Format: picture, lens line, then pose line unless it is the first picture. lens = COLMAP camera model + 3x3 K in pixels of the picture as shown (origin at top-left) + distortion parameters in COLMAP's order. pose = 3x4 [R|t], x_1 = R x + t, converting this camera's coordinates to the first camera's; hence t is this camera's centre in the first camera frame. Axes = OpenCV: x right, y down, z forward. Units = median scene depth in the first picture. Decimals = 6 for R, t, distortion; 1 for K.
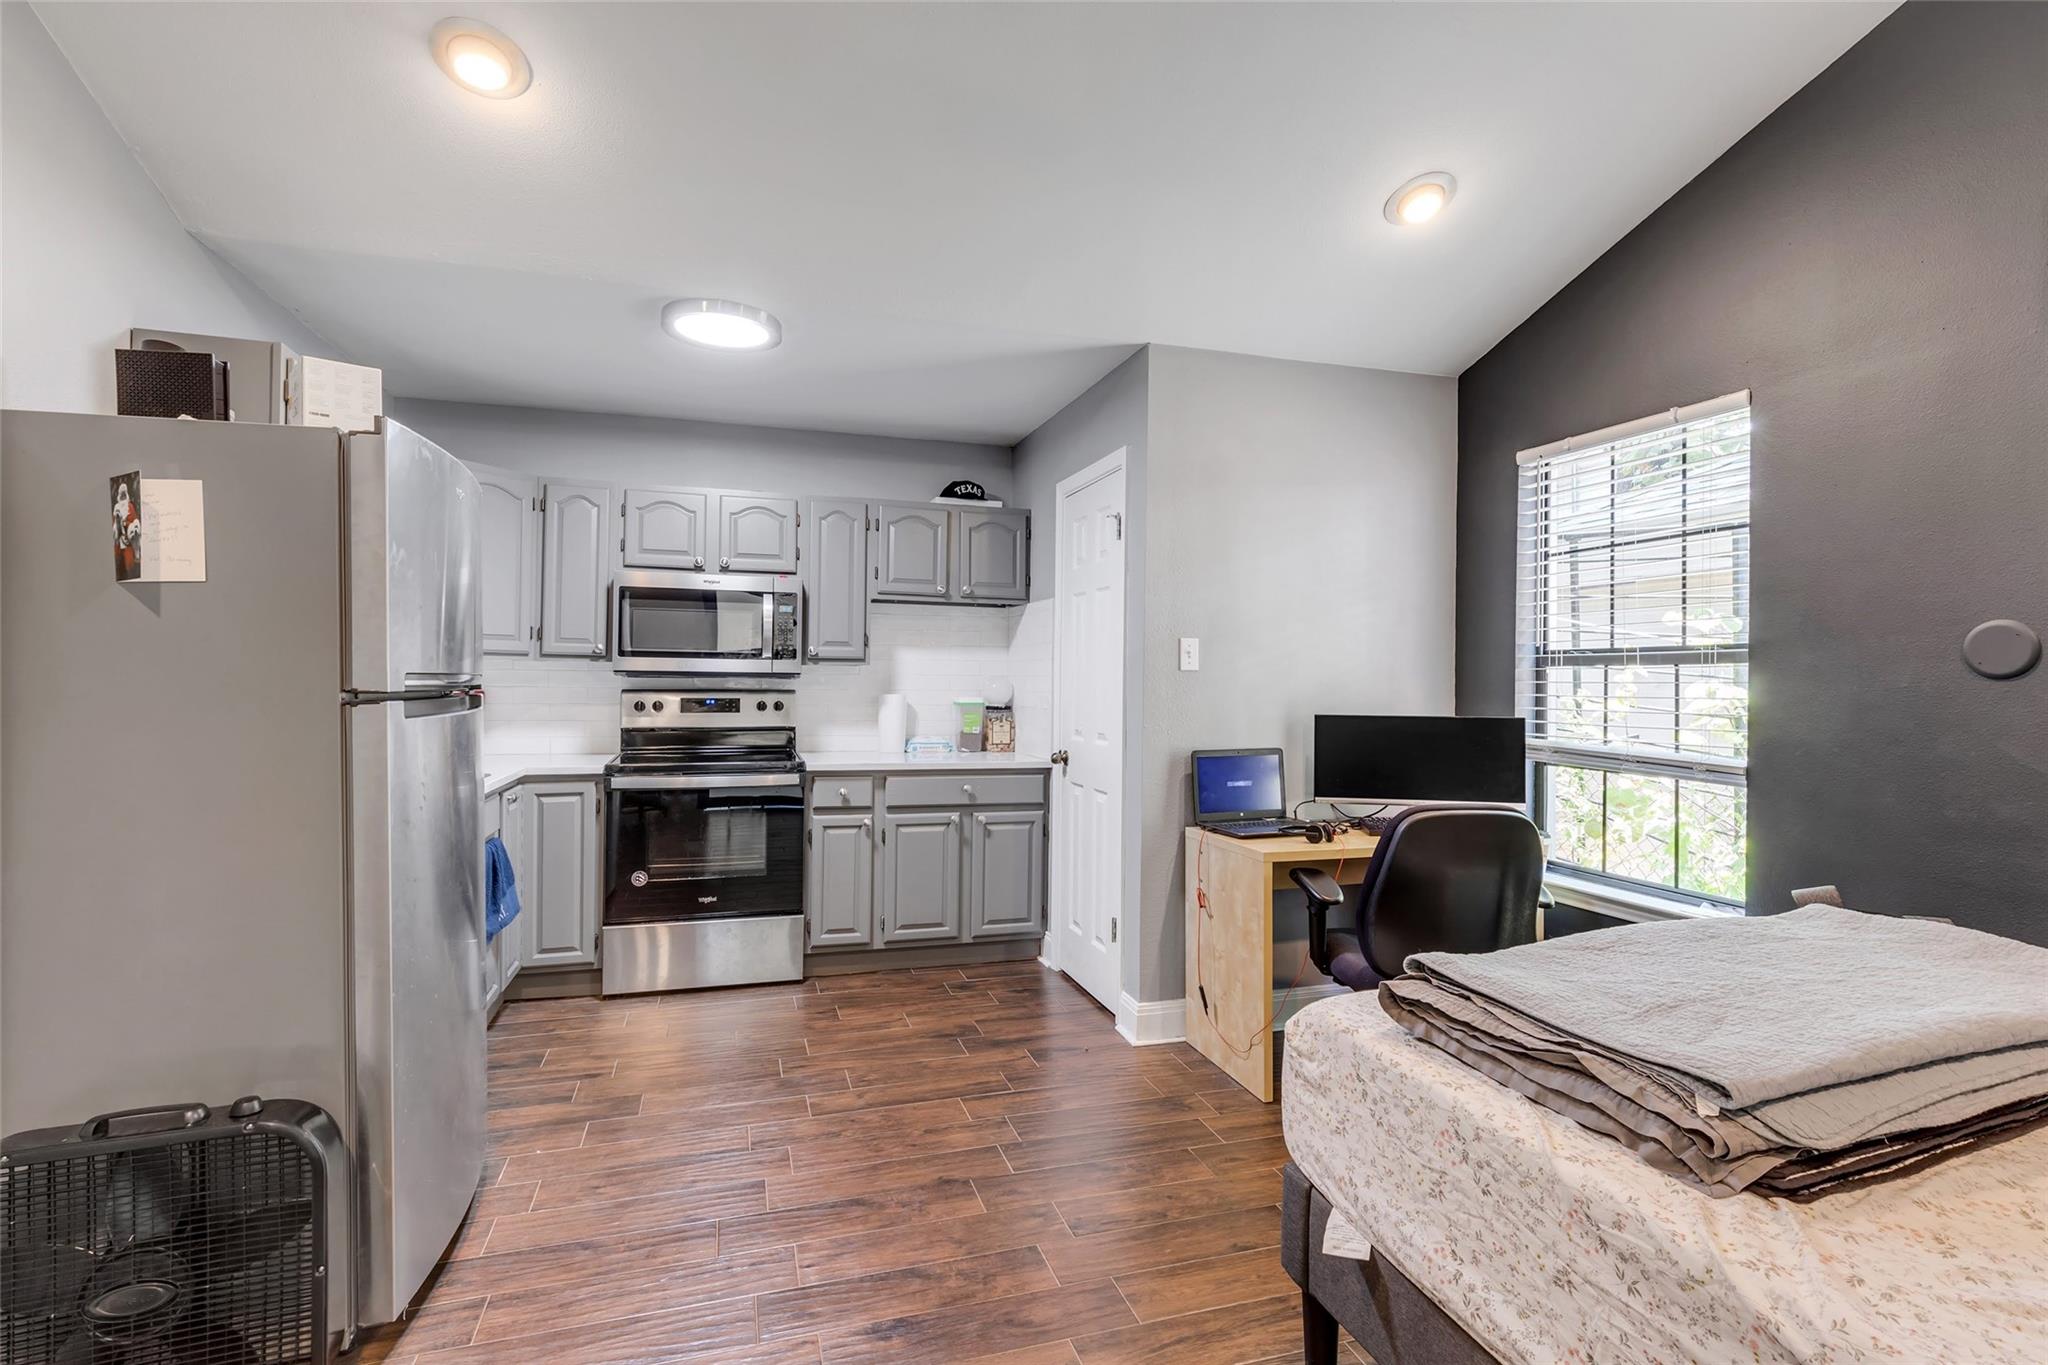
lens RADIAL K [[948.3, 0, 1024.0], [0, 948.3, 682.5], [0, 0, 1]] dist [0.008046, 0.000090]
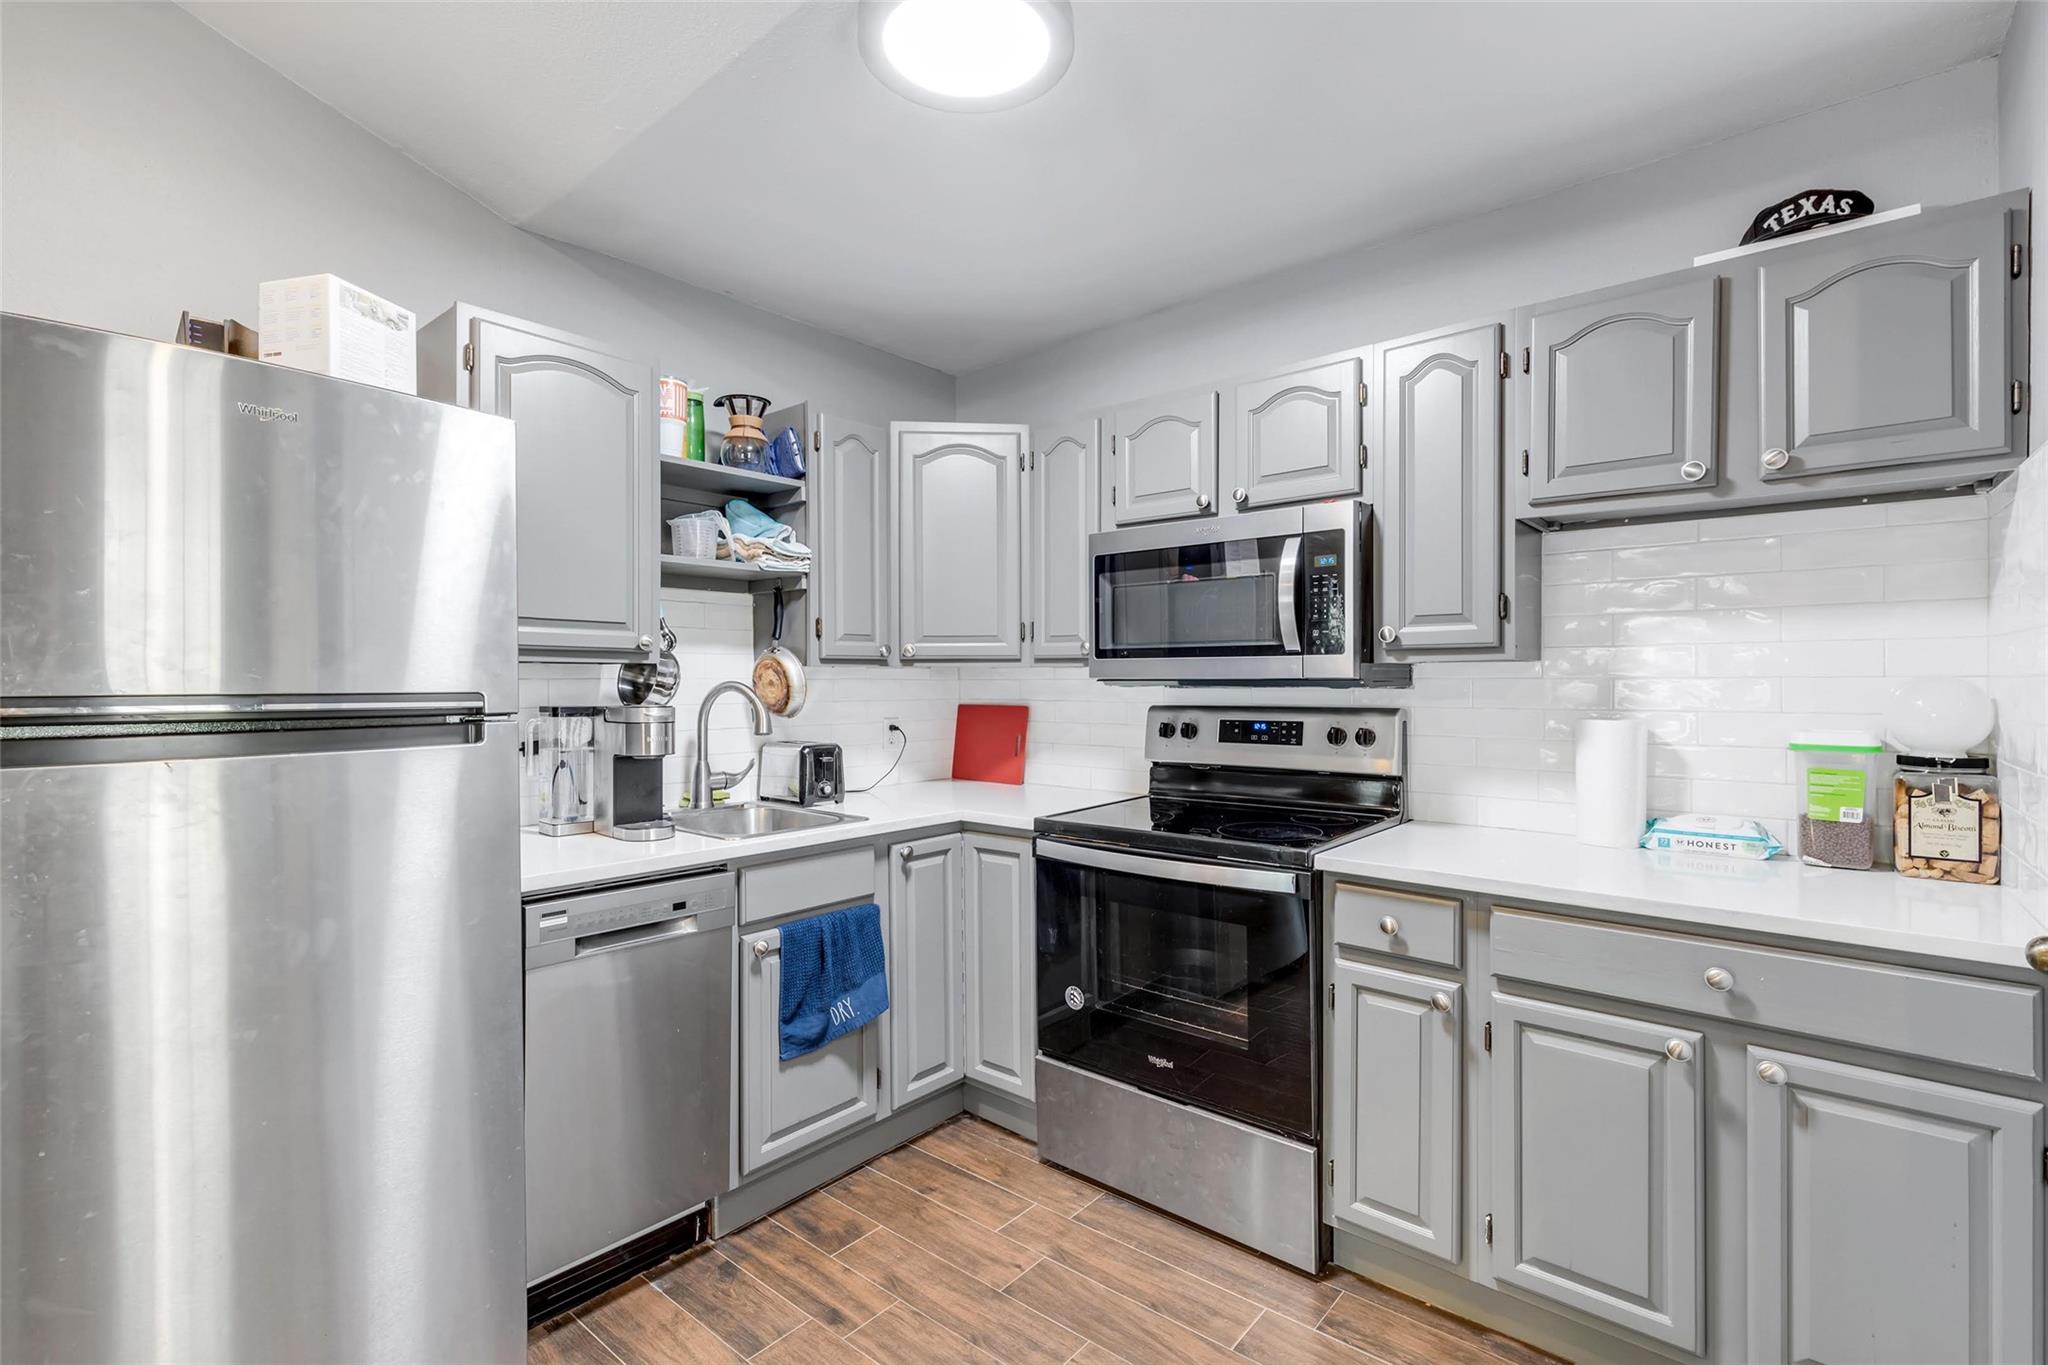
lens RADIAL K [[948.3, 0, 1024.0], [0, 948.3, 682.5], [0, 0, 1]] dist [0.008046, 0.000090]
pose [[0.529079, -0.008986, -0.848525, 0.116750], [0.007304, 0.999955, -0.006036, -0.005675], [0.848541, -0.003004, 0.529121, 0.558971]]
